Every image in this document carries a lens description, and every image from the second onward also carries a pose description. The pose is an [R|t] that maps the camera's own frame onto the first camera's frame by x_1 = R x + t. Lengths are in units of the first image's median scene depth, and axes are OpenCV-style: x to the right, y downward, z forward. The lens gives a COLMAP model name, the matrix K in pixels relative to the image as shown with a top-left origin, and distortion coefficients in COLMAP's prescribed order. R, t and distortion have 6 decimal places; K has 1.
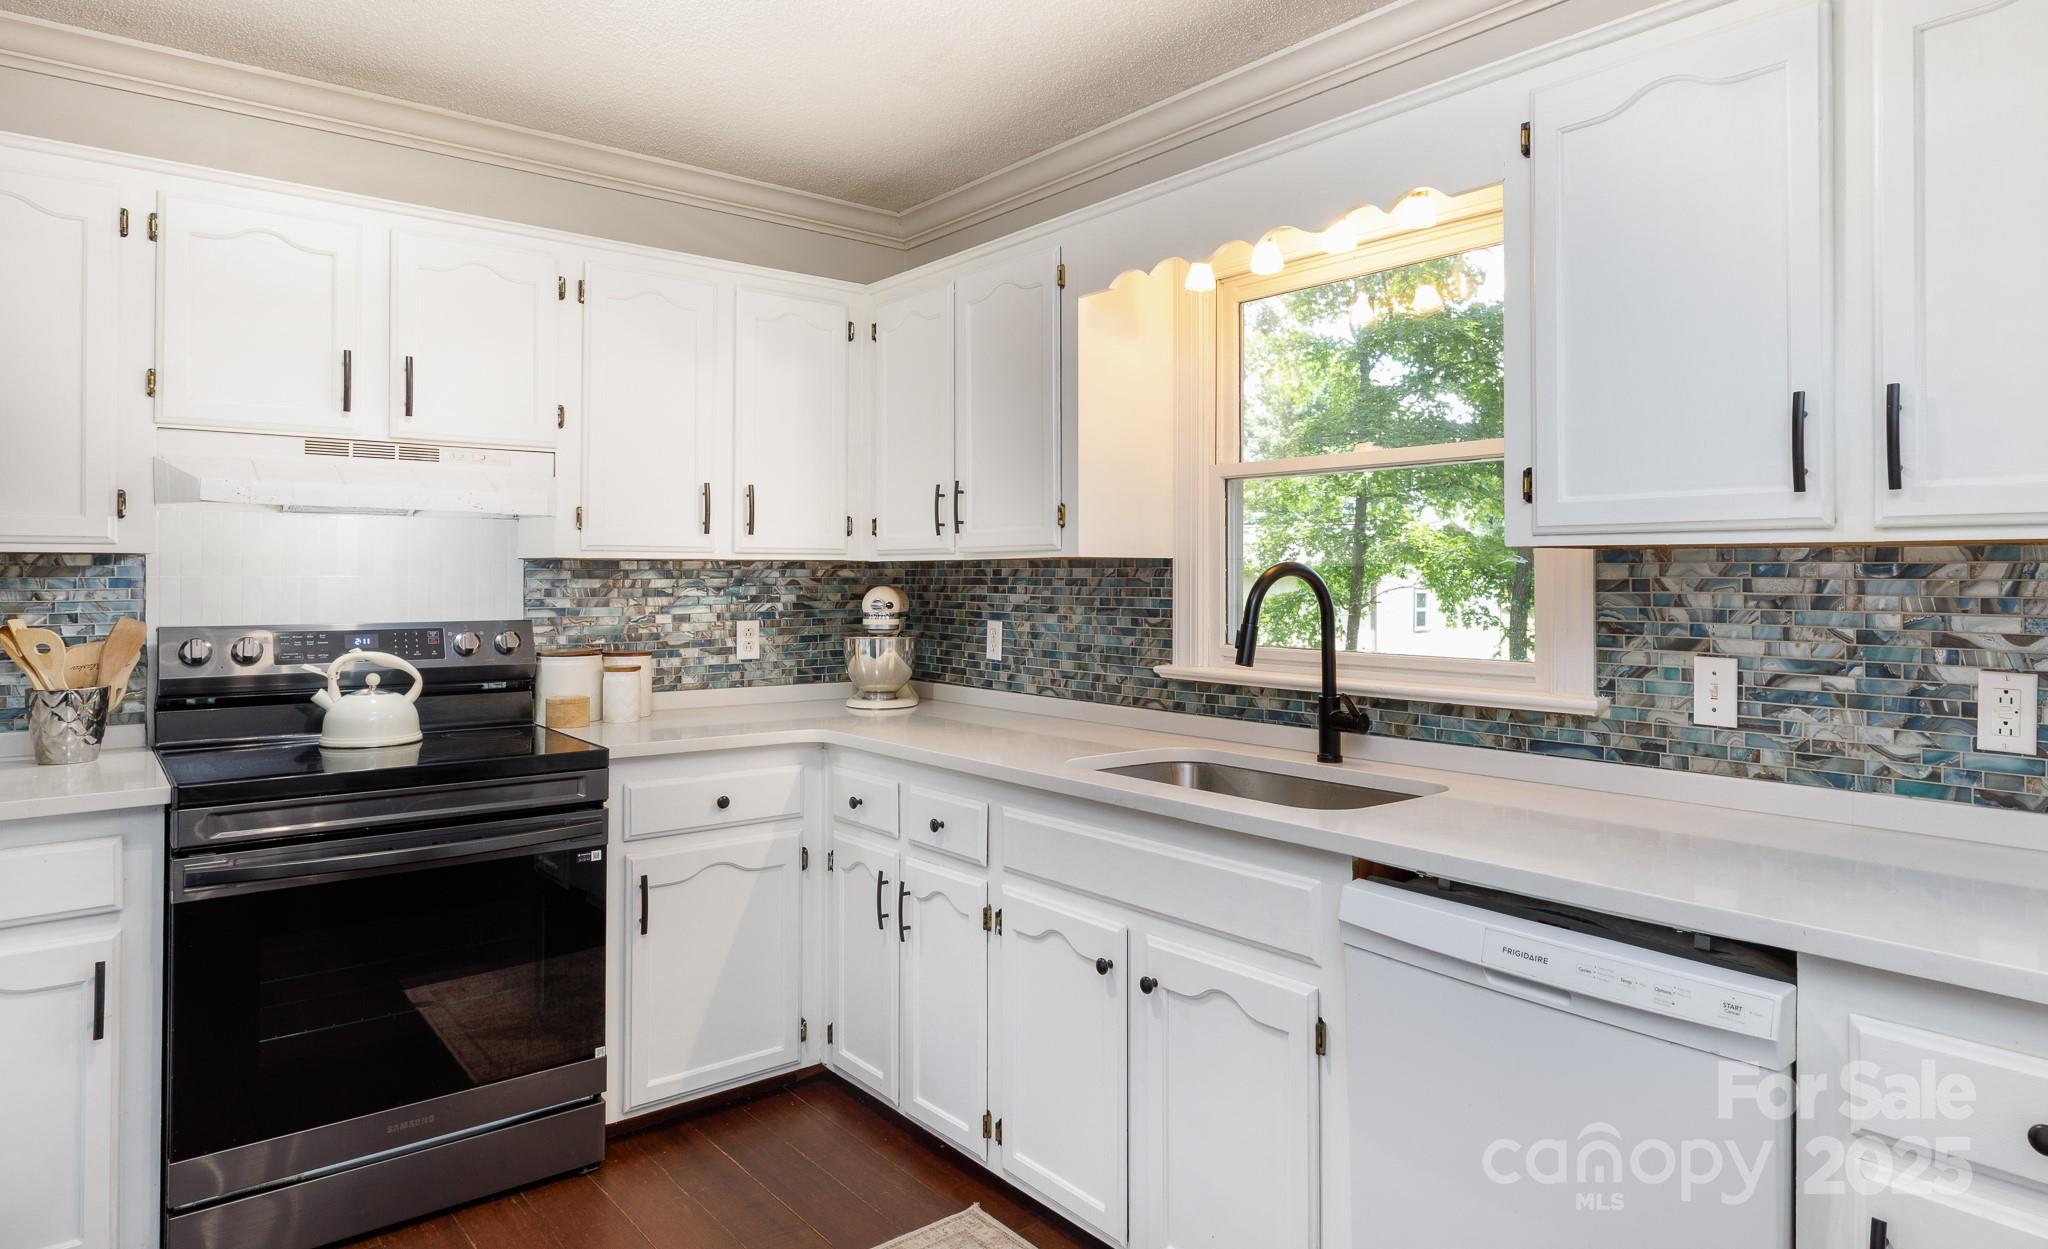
lens RADIAL K [[1227.5, 0, 1122.4], [0, 1227.5, 563.5], [0, 0, 1]] dist [-0.000628, -0.002841]
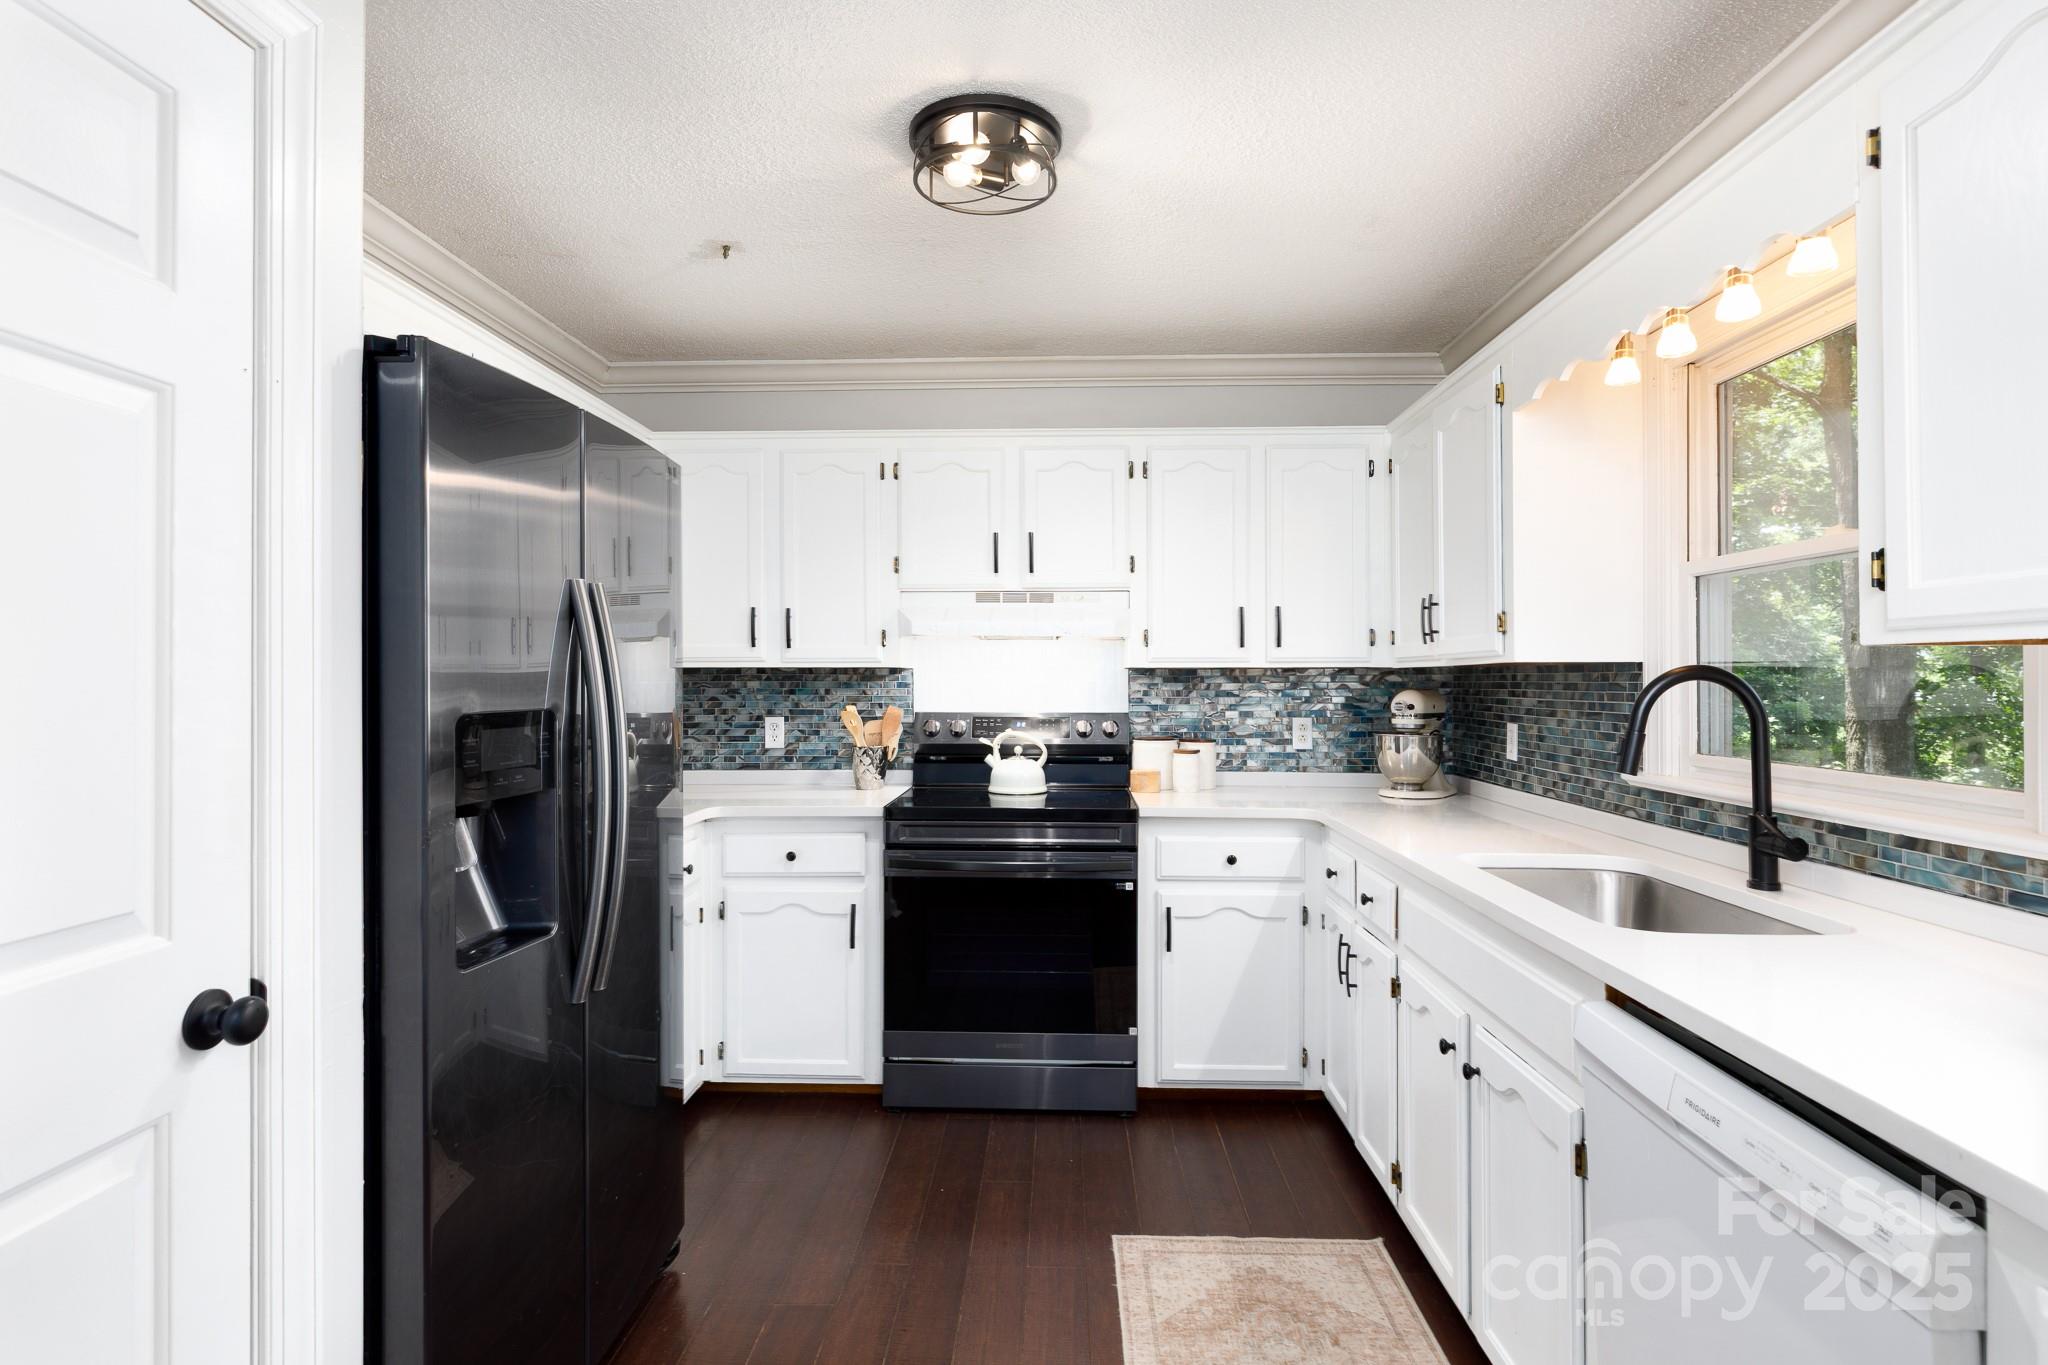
lens RADIAL K [[1055.9, 0, 1011.0], [0, 1055.9, 674.4], [0, 0, 1]] dist [-0.002741, 0.000385]
pose [[0.720255, -0.004403, -0.693695, 0.266709], [0.007296, 0.999973, 0.001228, 0.000633], [0.693671, -0.005945, 0.720268, 0.061027]]
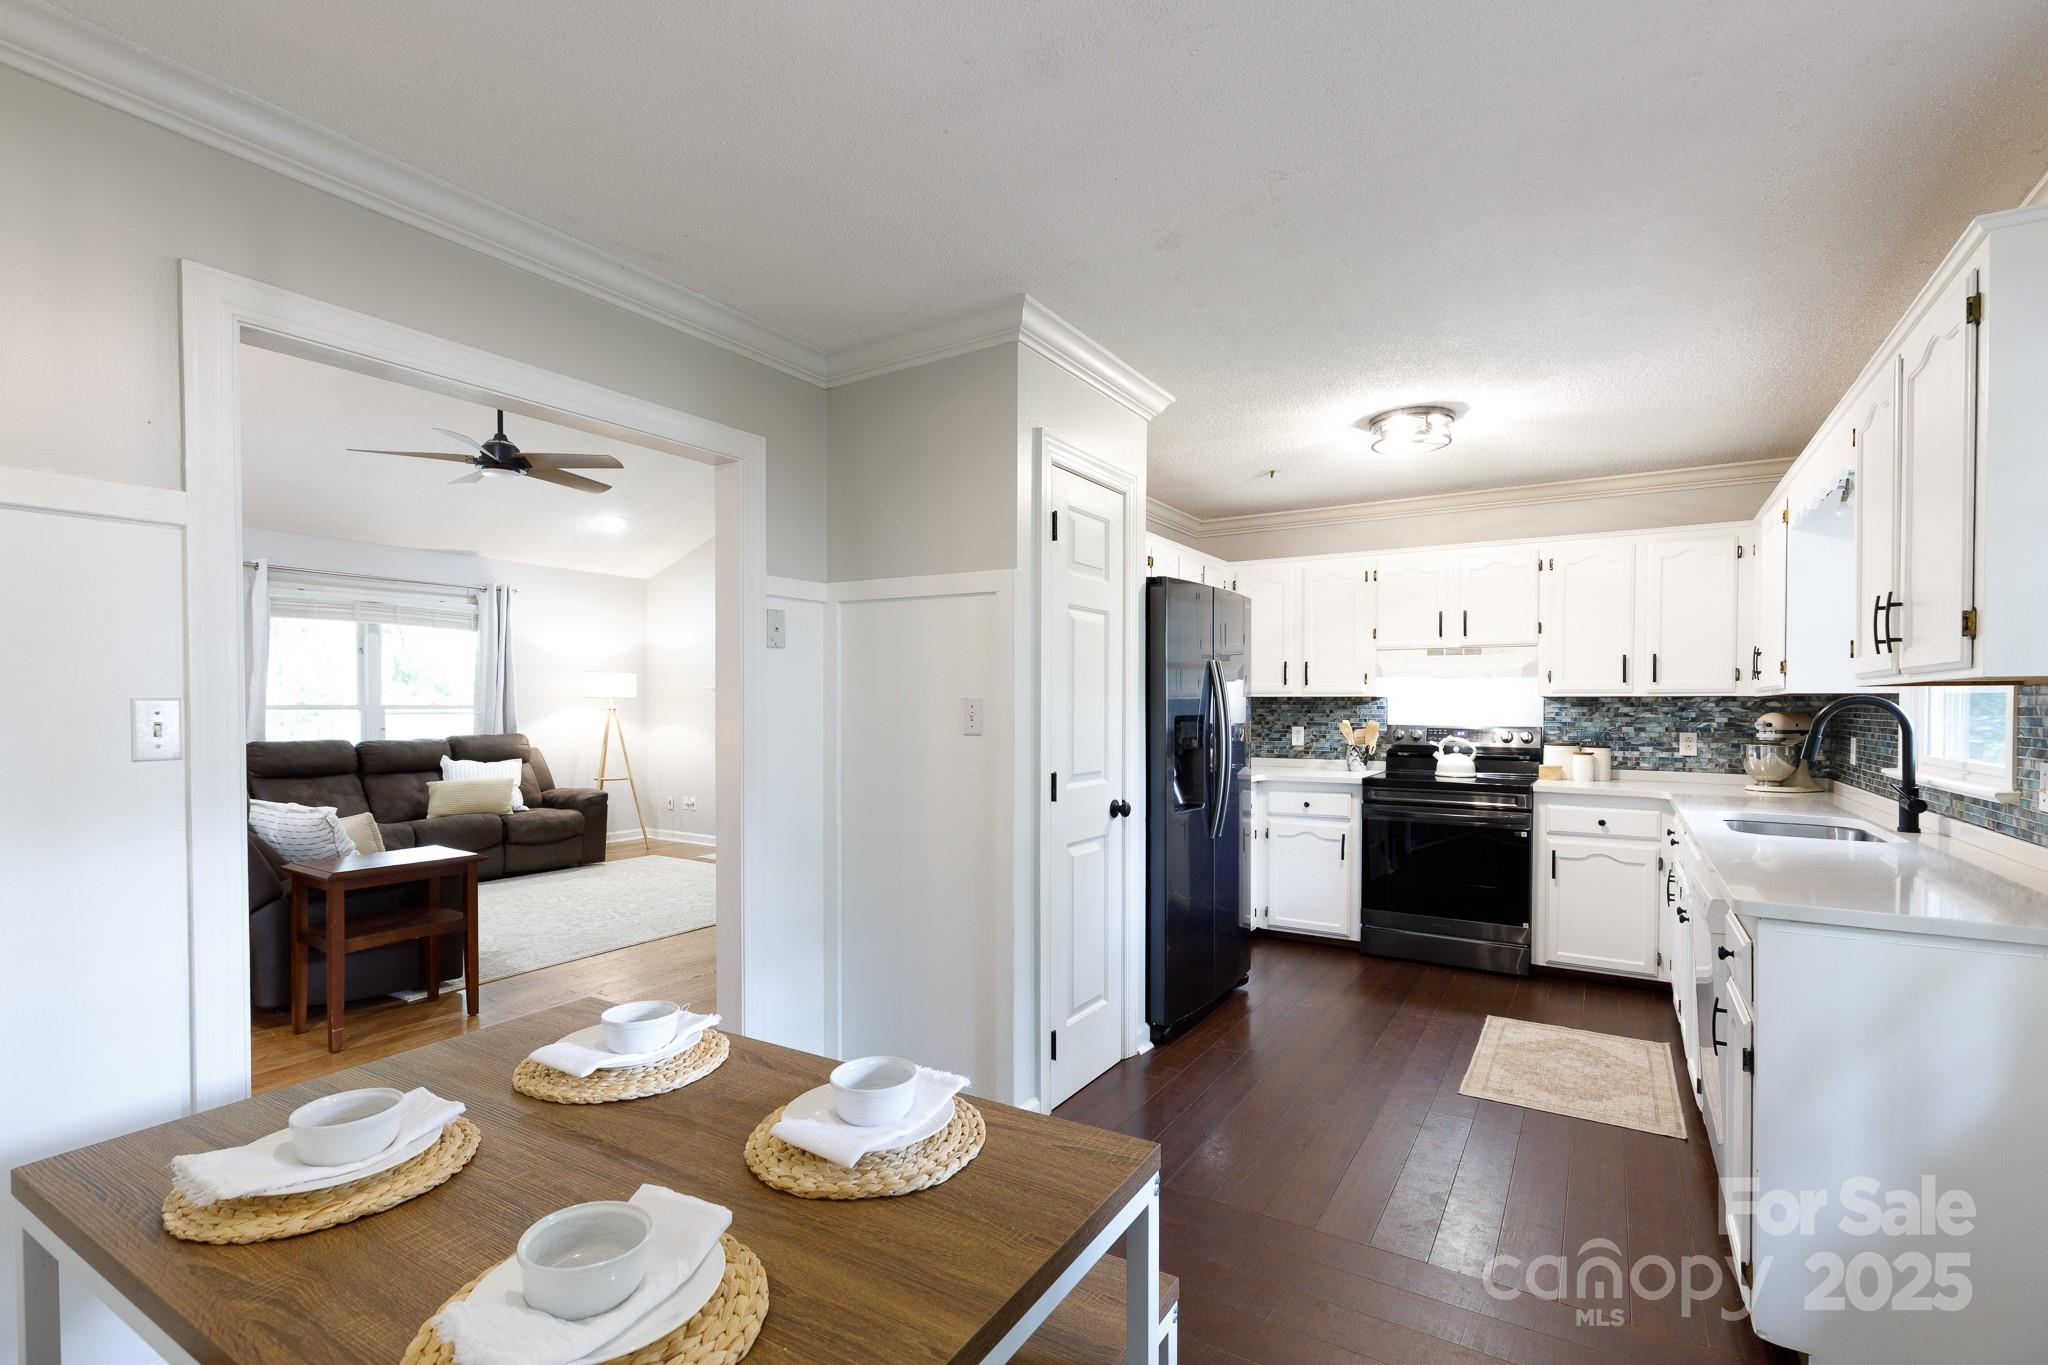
lens RADIAL K [[919.5, 0, 1025.2], [0, 919.5, 718.7], [0, 0, 1]] dist [0.003404, -0.000813]
pose [[0.288844, 0.014391, -0.957268, 0.796418], [0.005775, 0.999843, 0.016774, 0.001801], [0.957359, -0.010373, 0.288716, -0.283205]]
